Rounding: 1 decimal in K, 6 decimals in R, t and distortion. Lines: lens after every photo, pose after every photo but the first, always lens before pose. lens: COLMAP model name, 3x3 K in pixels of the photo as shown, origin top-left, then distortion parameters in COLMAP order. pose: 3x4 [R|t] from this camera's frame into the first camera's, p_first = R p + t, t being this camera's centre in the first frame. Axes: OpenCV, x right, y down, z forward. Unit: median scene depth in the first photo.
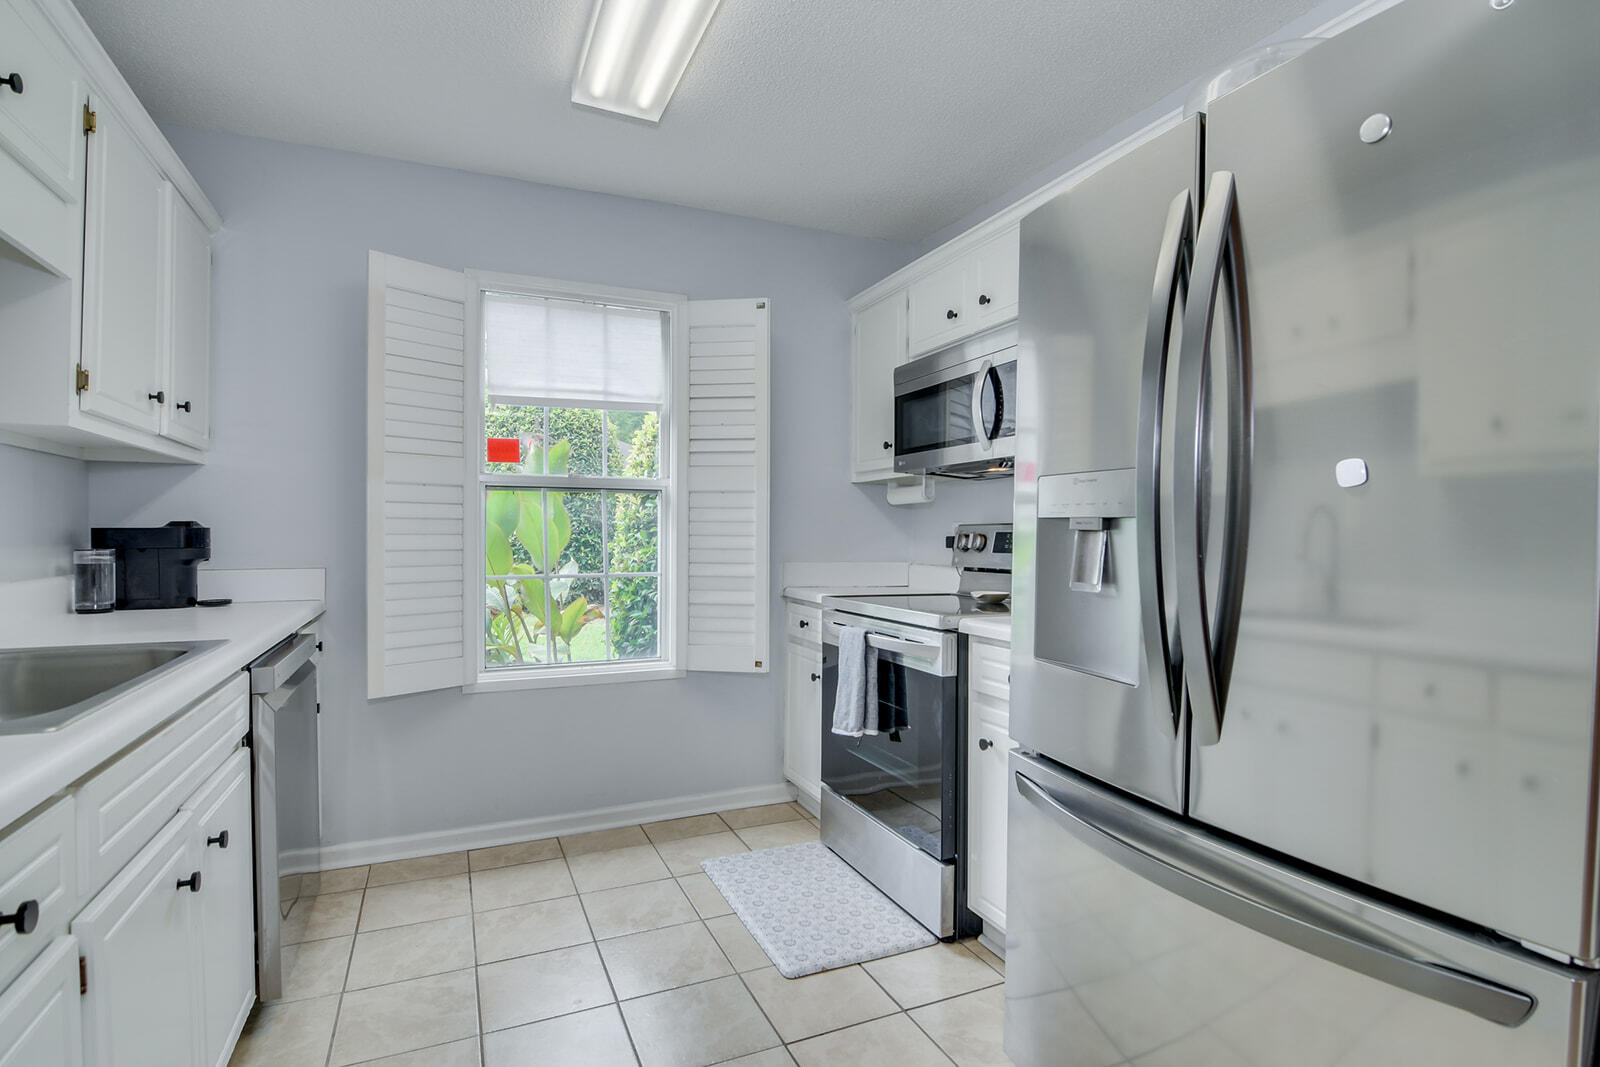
lens RADIAL K [[782.9, 0, 783.7], [0, 782.9, 534.8], [0, 0, 1]] dist [0.001834, -0.014640]
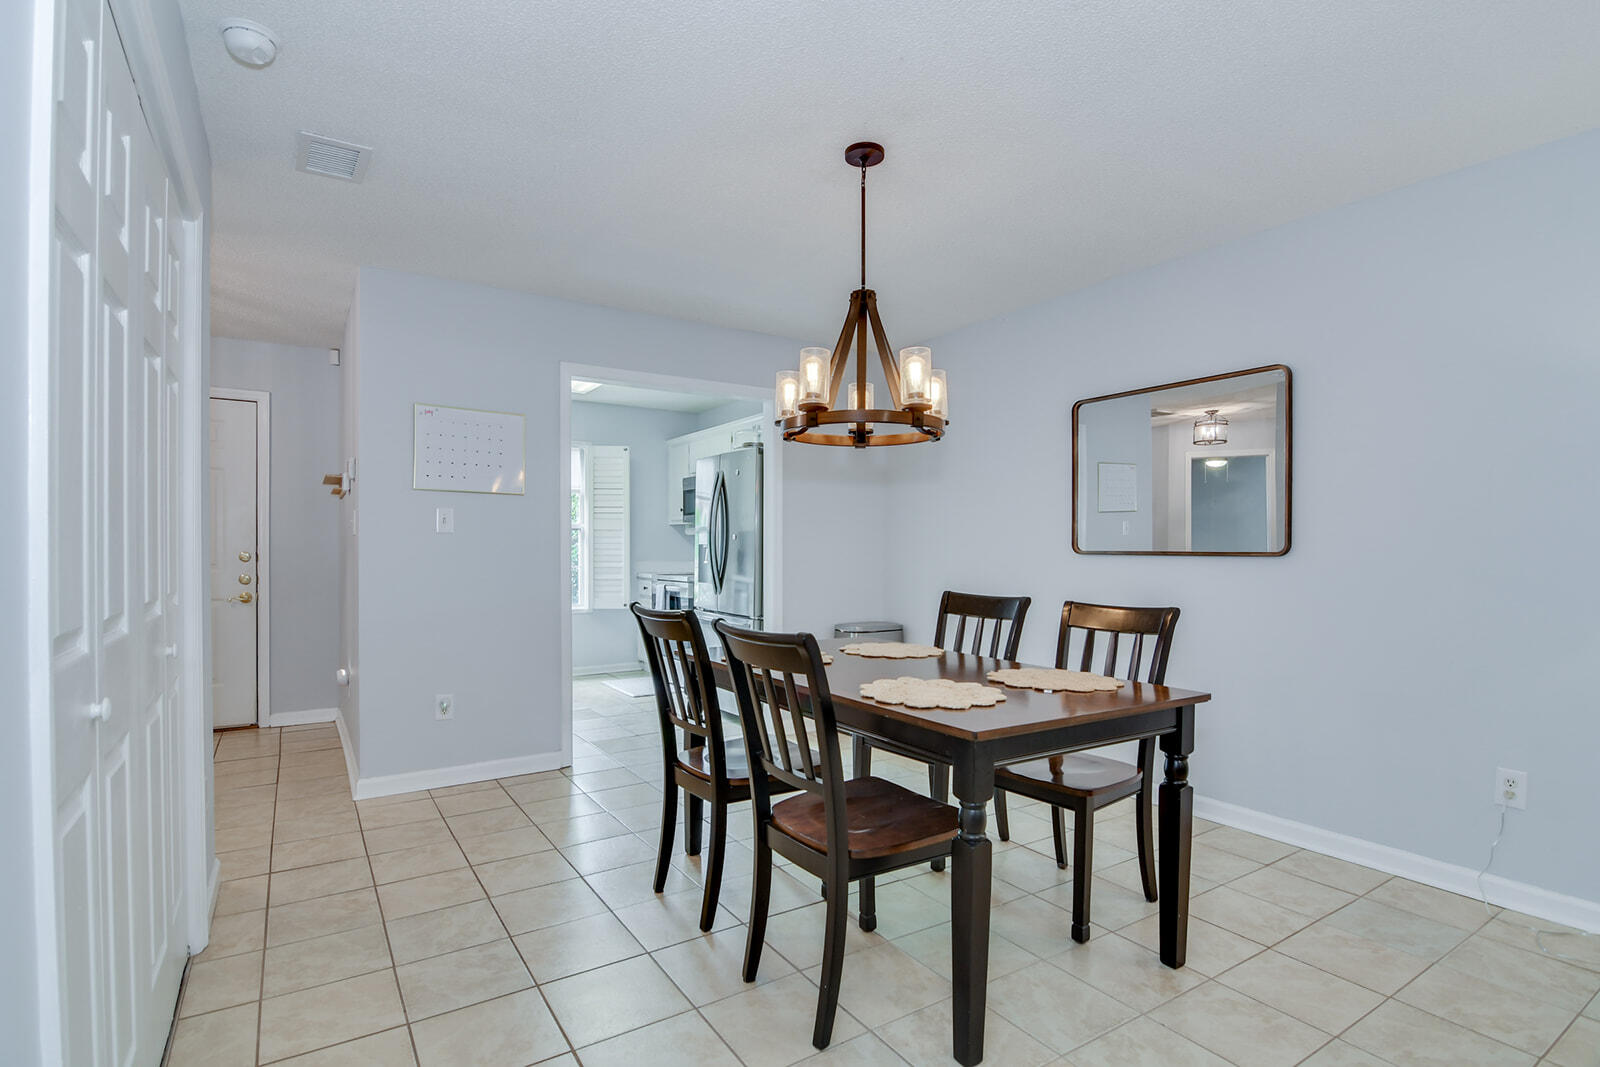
lens RADIAL K [[782.9, 0, 783.7], [0, 782.9, 534.8], [0, 0, 1]] dist [0.001834, -0.014640]
pose [[0.988353, -0.003807, 0.152132, 0.090226], [0.006127, 0.999872, -0.014790, -0.005356], [-0.152056, 0.015549, 0.988249, -1.527421]]
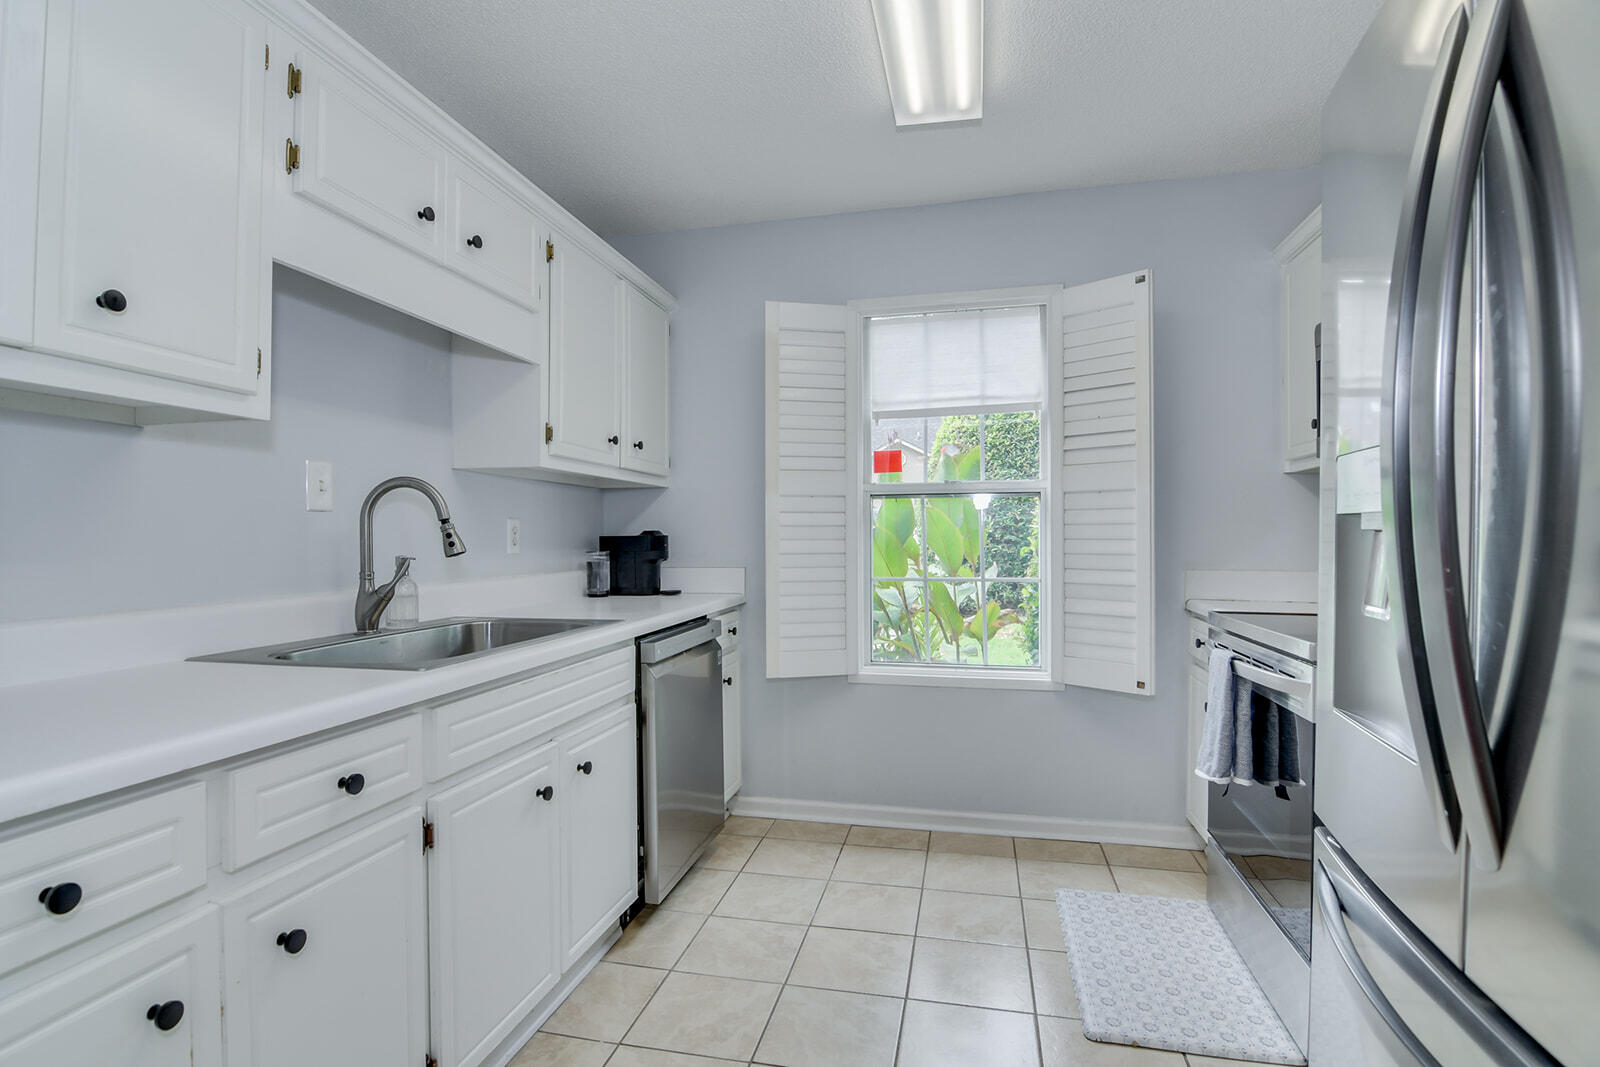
lens RADIAL K [[773.0, 0, 789.4], [0, 773.0, 534.9], [0, 0, 1]] dist [-0.000721, -0.016536]
pose [[0.803940, -0.008275, -0.594652, 0.192740], [0.005258, 0.999963, -0.006806, -0.000022], [0.594687, 0.002345, 0.803954, 0.072677]]
